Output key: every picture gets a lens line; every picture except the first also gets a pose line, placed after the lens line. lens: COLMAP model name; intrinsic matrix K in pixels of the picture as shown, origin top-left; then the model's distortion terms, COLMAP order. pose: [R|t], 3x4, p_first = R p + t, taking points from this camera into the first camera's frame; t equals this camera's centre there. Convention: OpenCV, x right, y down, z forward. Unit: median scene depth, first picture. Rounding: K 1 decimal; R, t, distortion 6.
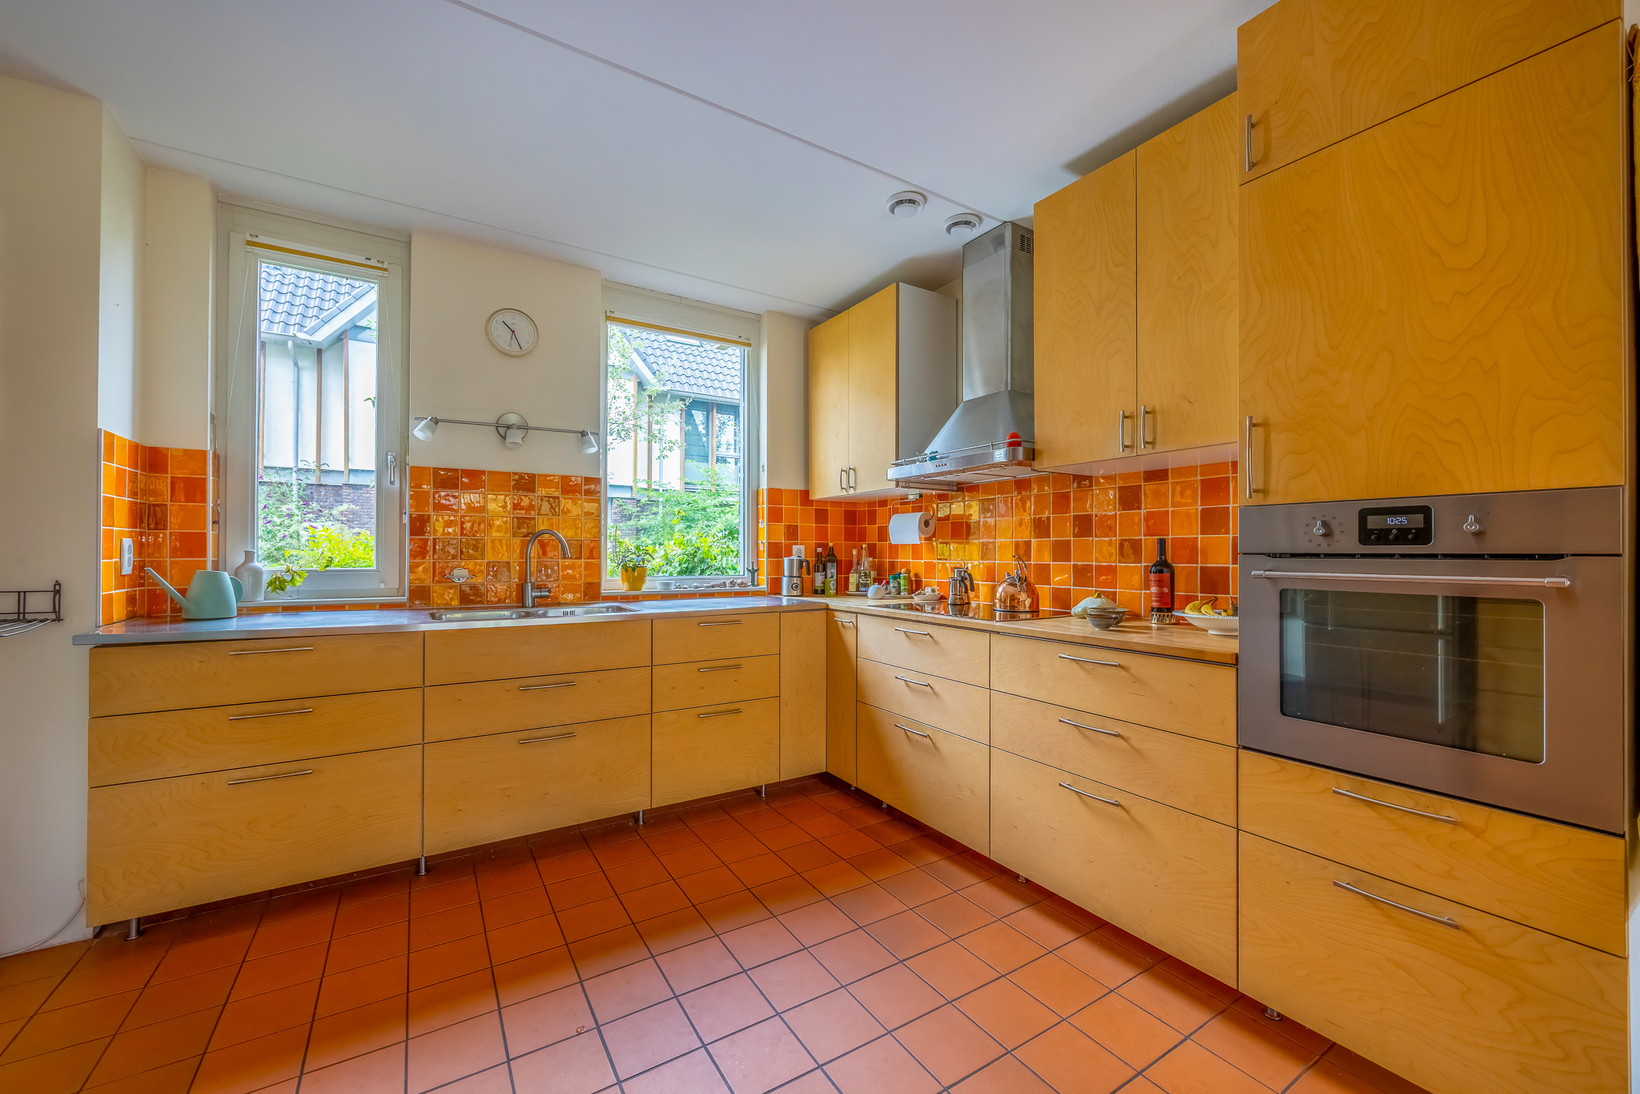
lens RADIAL K [[670.9, 0, 834.4], [0, 670.9, 550.0], [0, 0, 1]] dist [-0.010173, 0.000046]
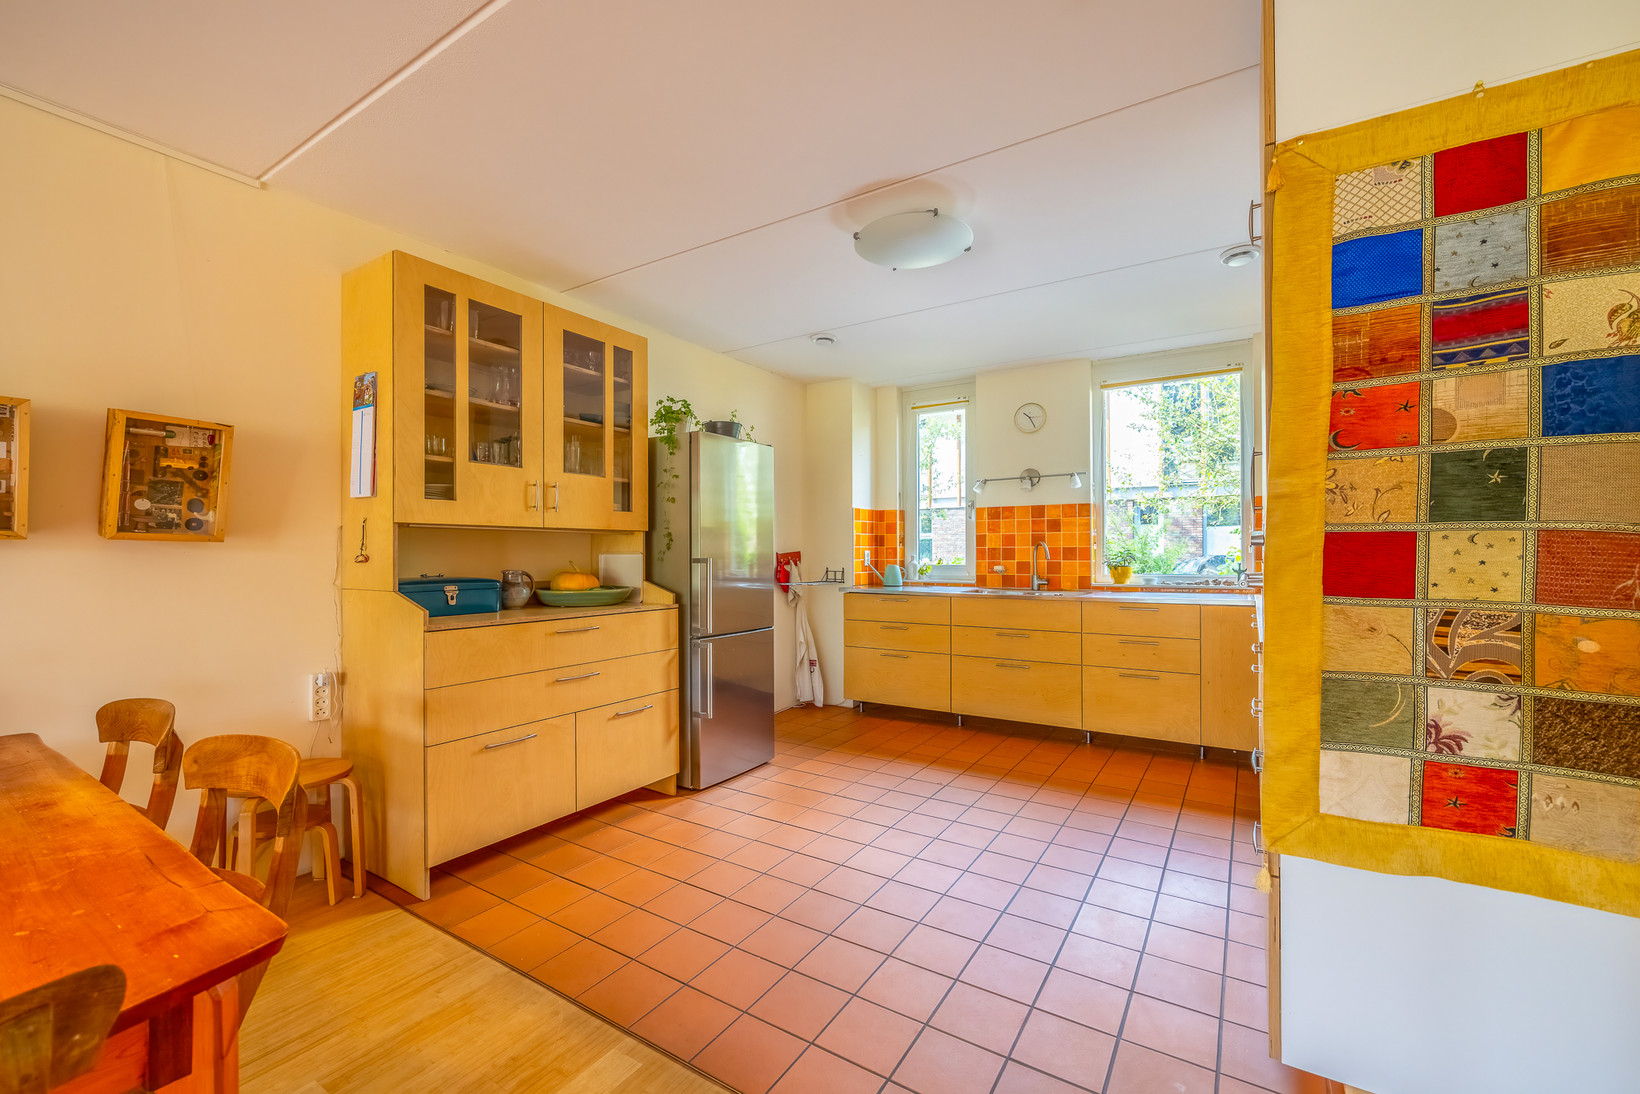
lens RADIAL K [[650.5, 0, 816.8], [0, 650.5, 553.6], [0, 0, 1]] dist [-0.006379, 0.000333]
pose [[0.417114, -0.005365, -0.908838, 0.834883], [0.008963, 0.999958, -0.001789, -0.003759], [0.908810, -0.007400, 0.417145, -0.127329]]
